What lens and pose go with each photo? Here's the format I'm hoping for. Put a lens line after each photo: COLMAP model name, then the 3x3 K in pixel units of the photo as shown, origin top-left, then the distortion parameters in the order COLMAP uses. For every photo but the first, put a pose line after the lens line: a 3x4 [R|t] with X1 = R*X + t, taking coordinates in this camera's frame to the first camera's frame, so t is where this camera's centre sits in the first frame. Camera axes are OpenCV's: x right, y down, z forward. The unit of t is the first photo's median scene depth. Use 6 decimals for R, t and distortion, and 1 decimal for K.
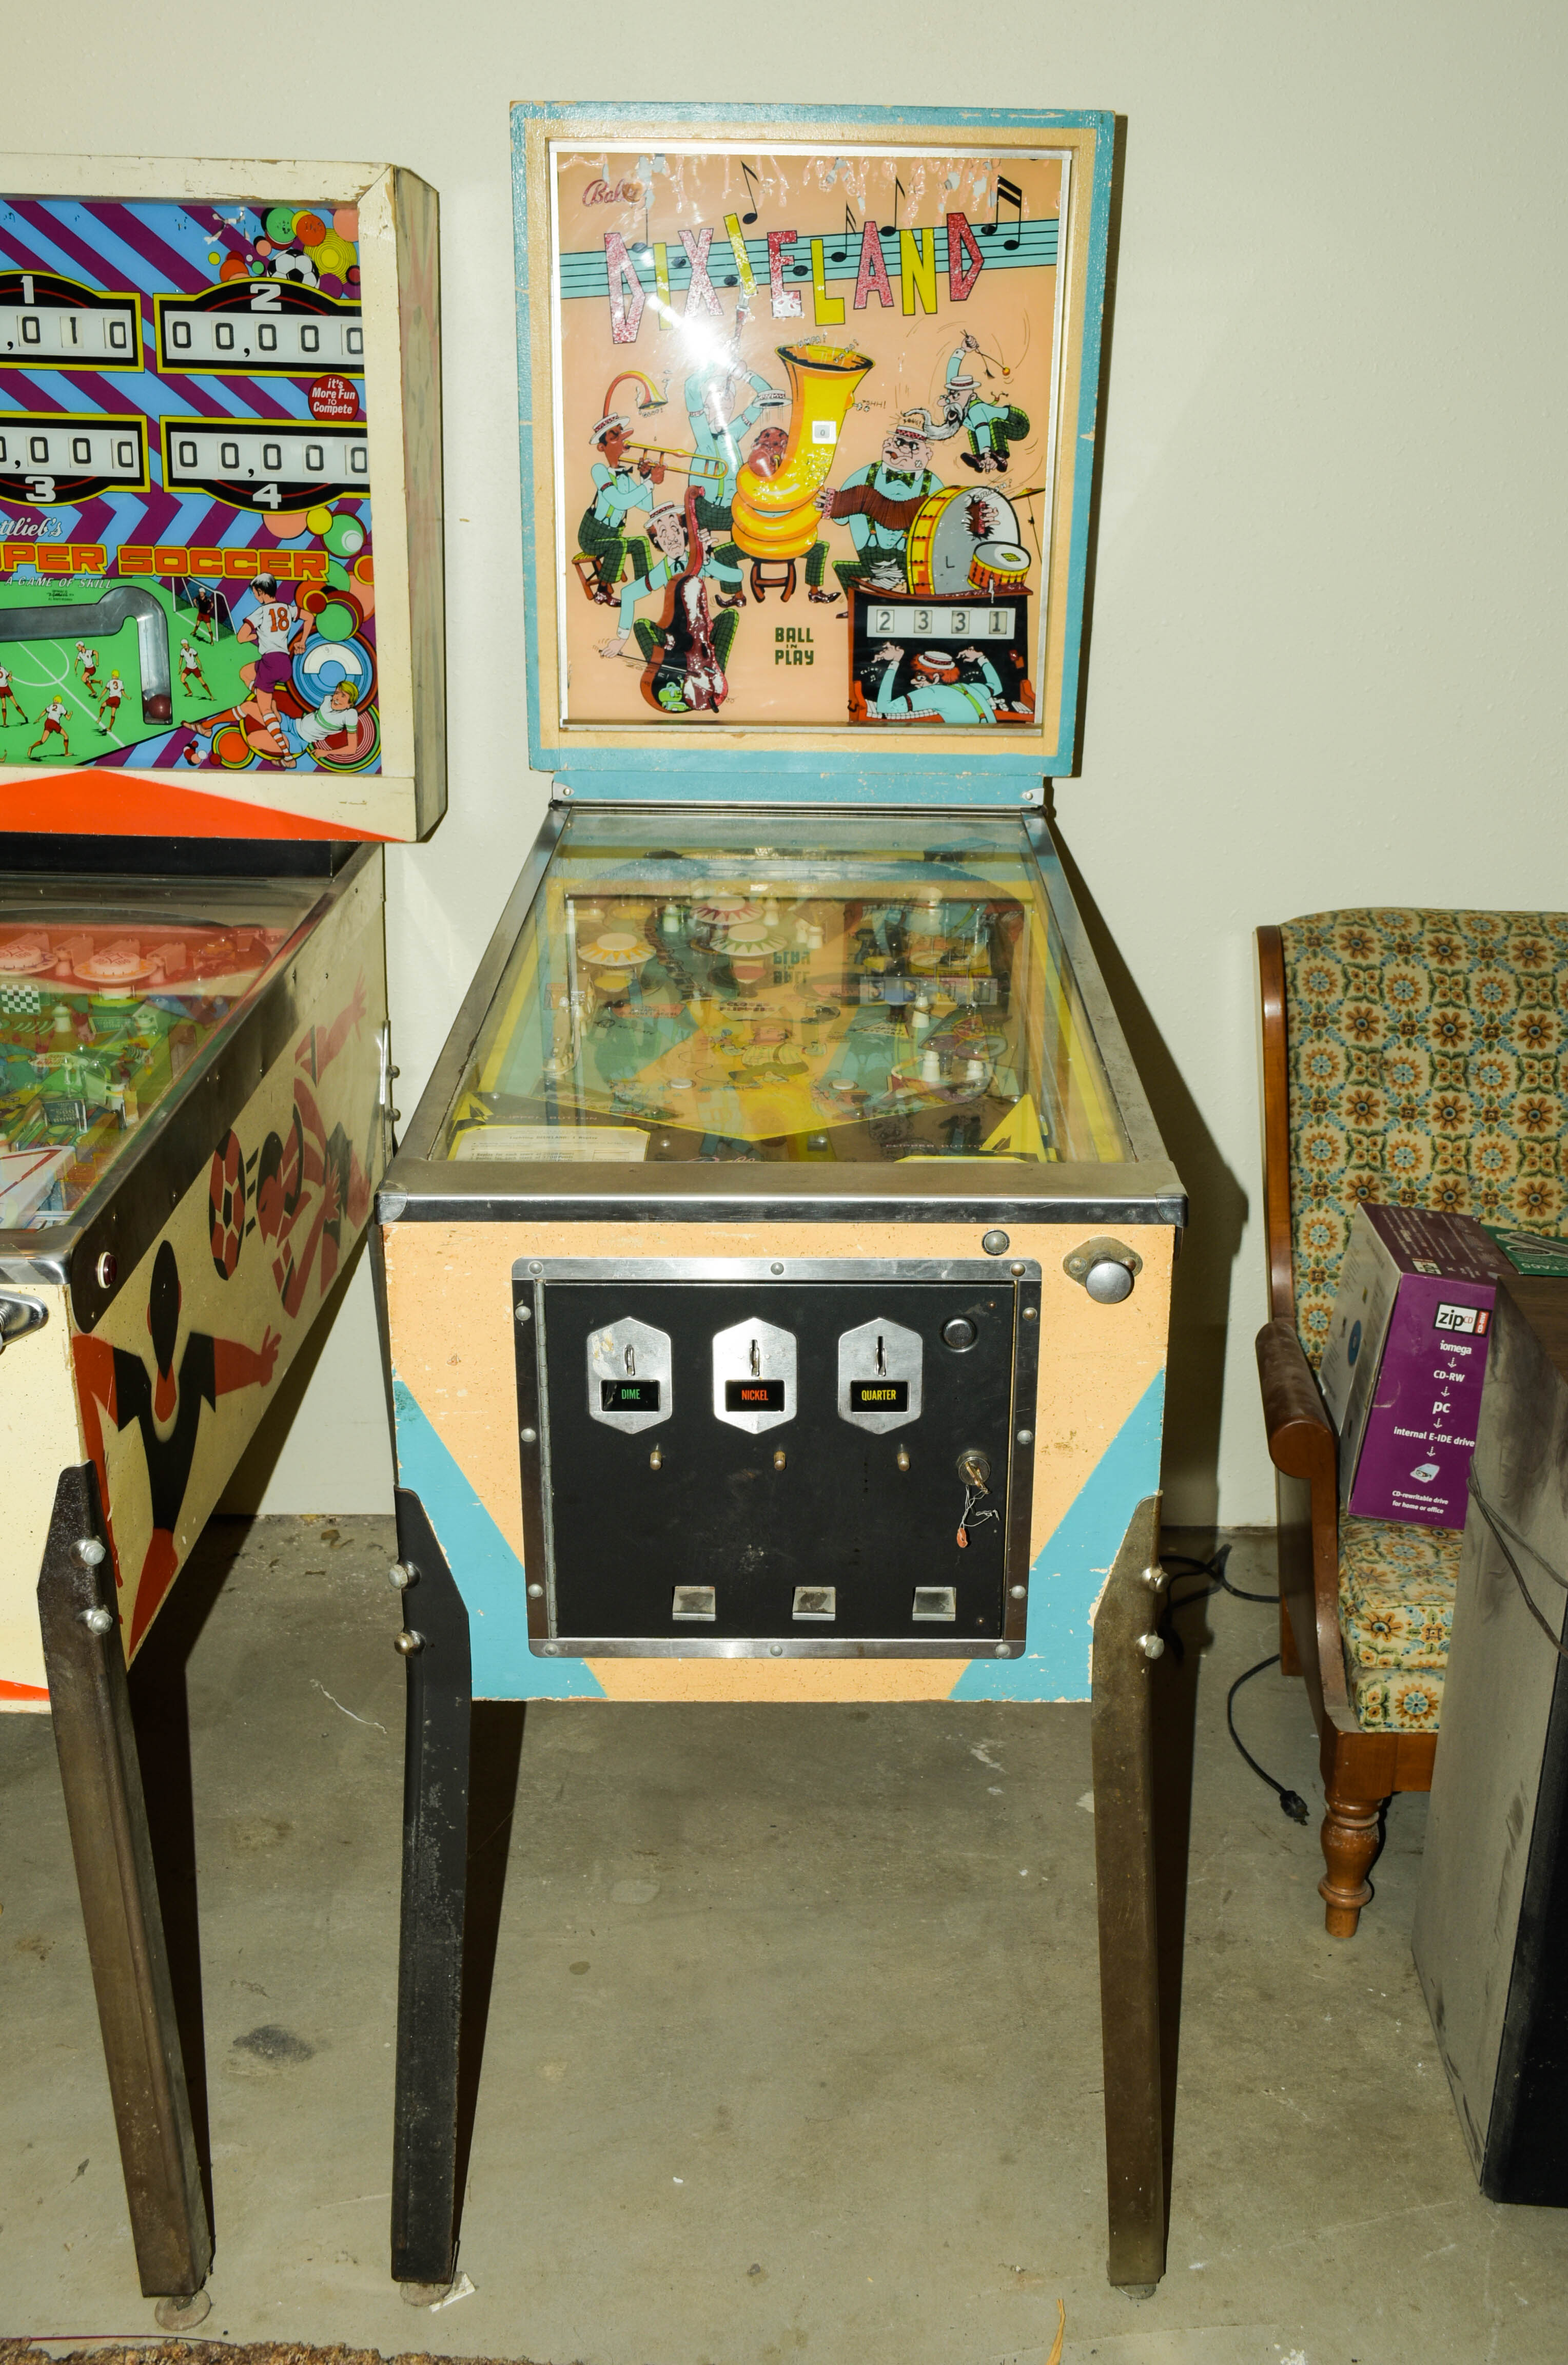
lens RADIAL K [[2246.6, 0, 788.0], [0, 2246.6, 1180.3], [0, 0, 1]] dist [-0.017720, 0.000000]
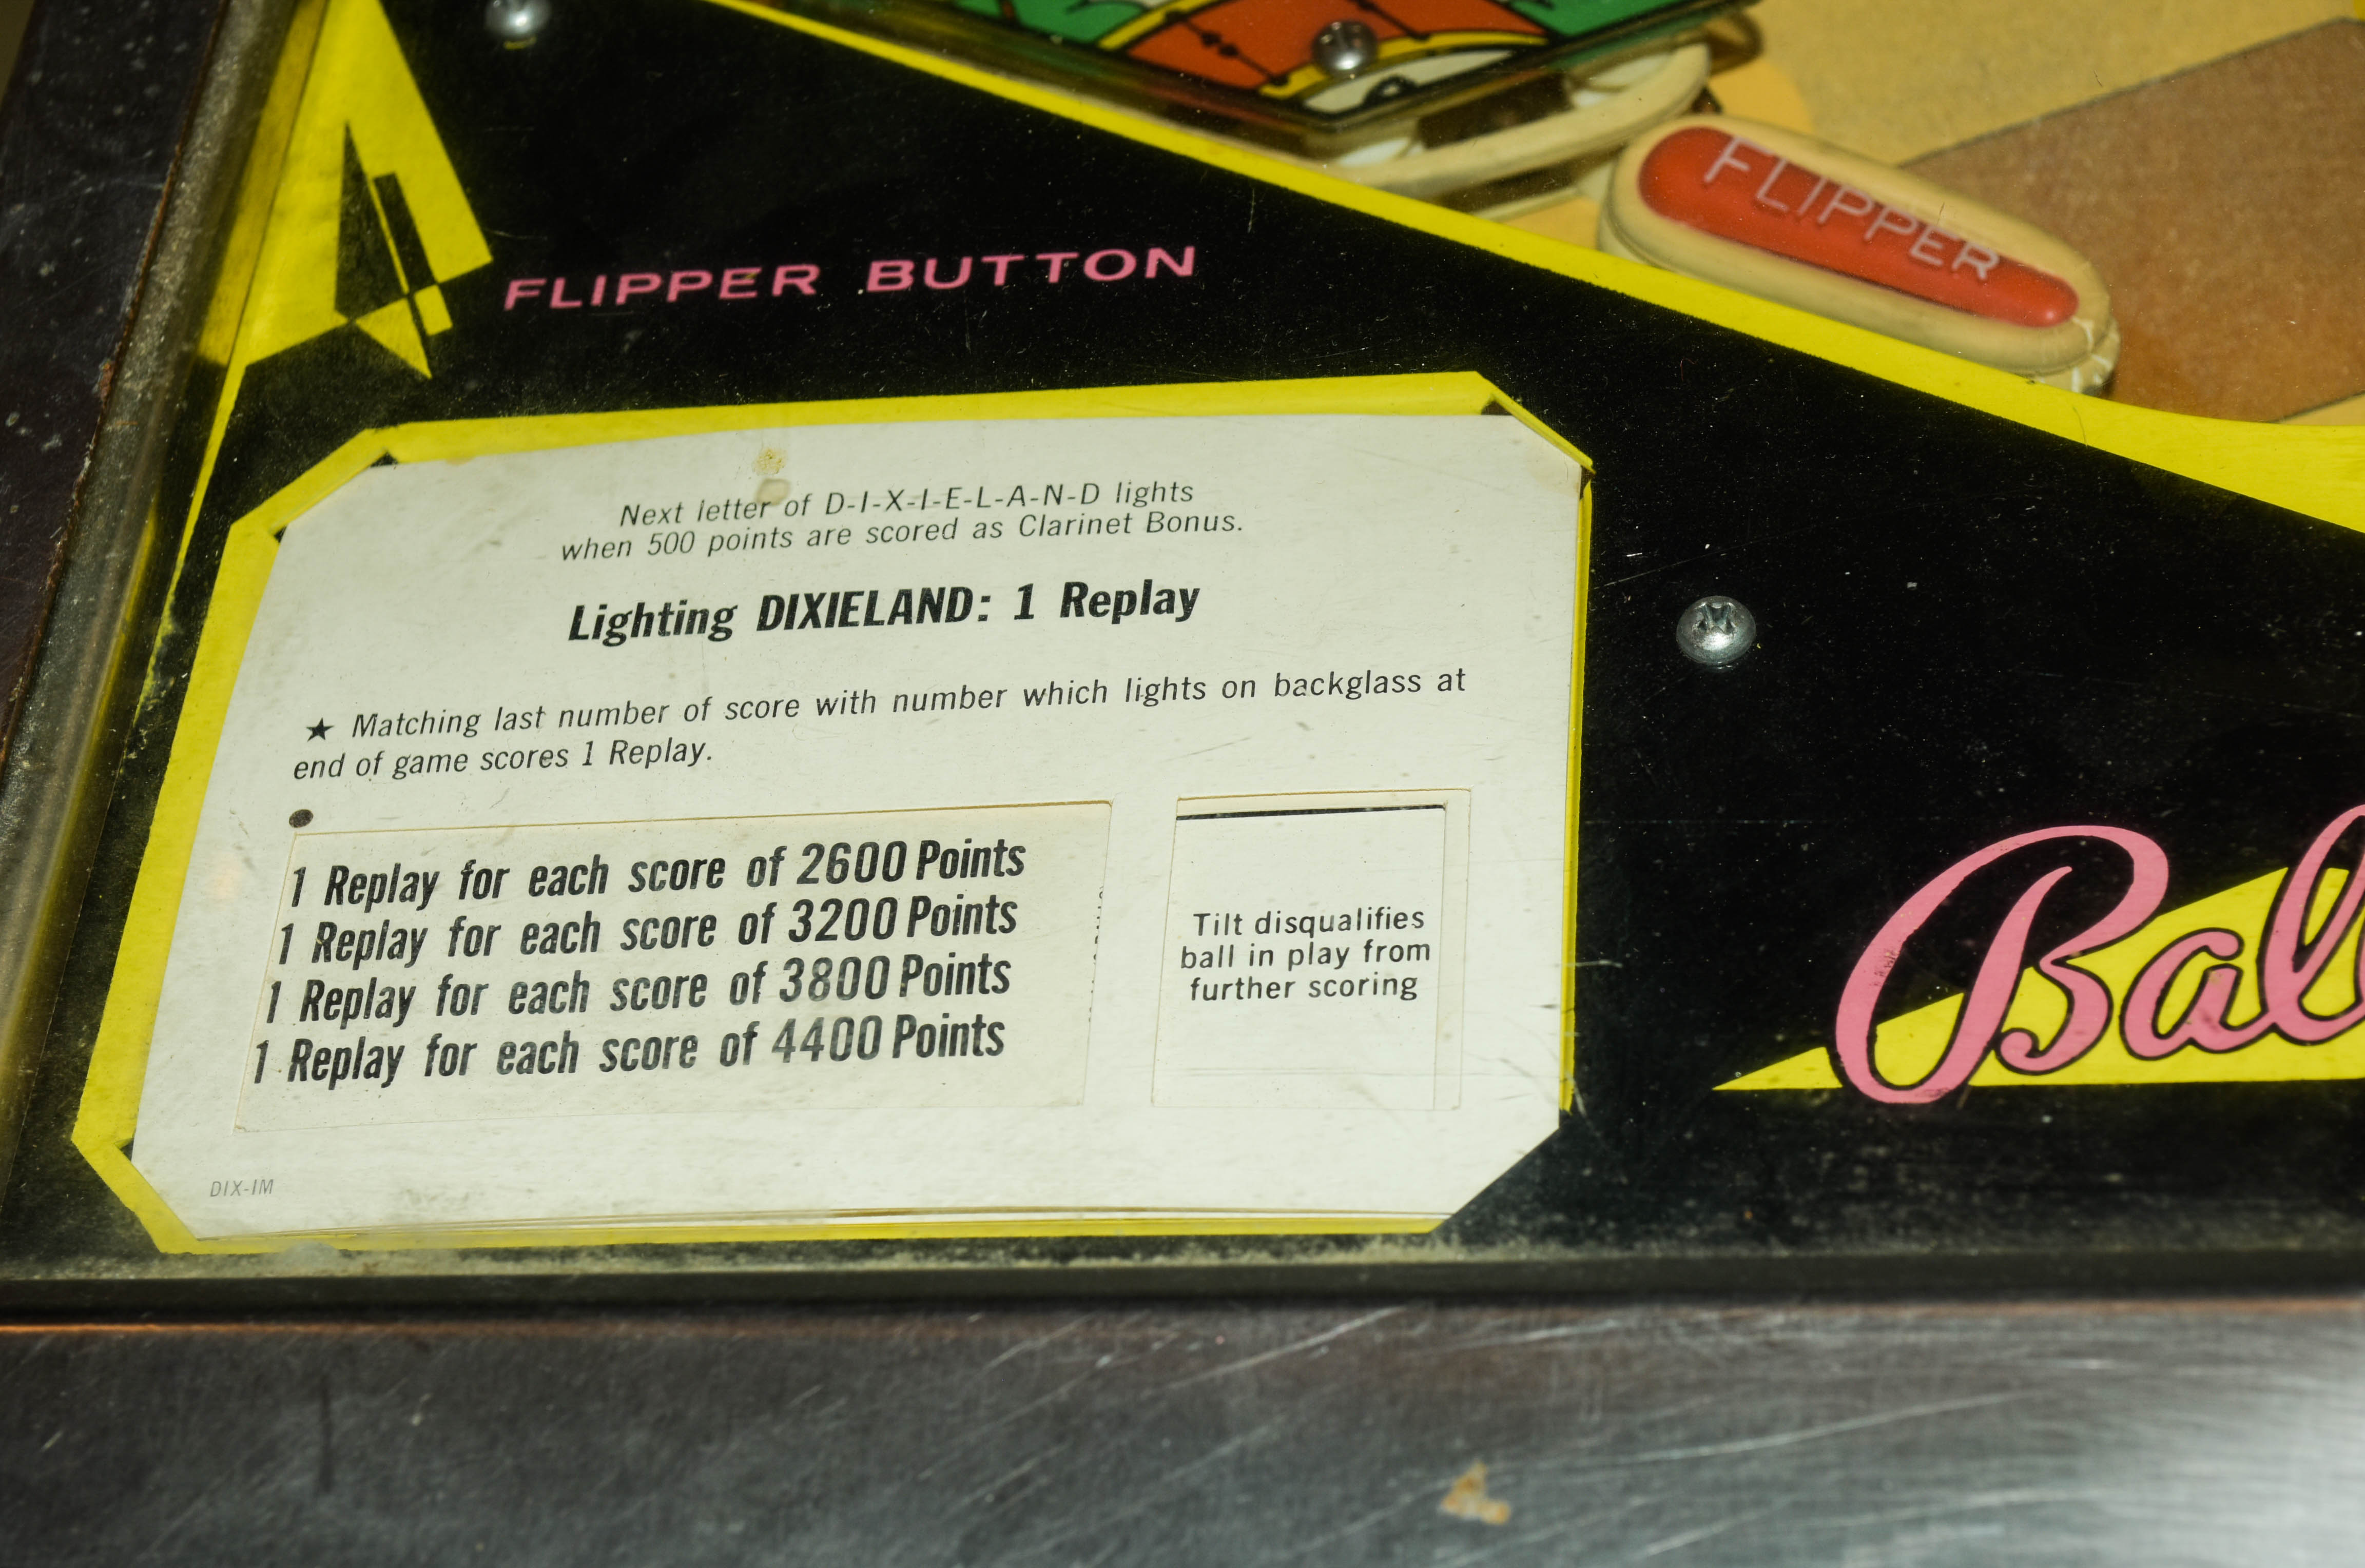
lens RADIAL K [[4187.7, 0, 1195.5], [0, 4187.7, 774.9], [0, 0, 1]] dist [-0.027584, 0.000000]
pose [[0.982655, -0.041103, -0.180831, -0.028428], [0.129931, 0.848360, 0.513228, -0.095698], [0.132314, -0.527822, 0.838986, 0.549344]]
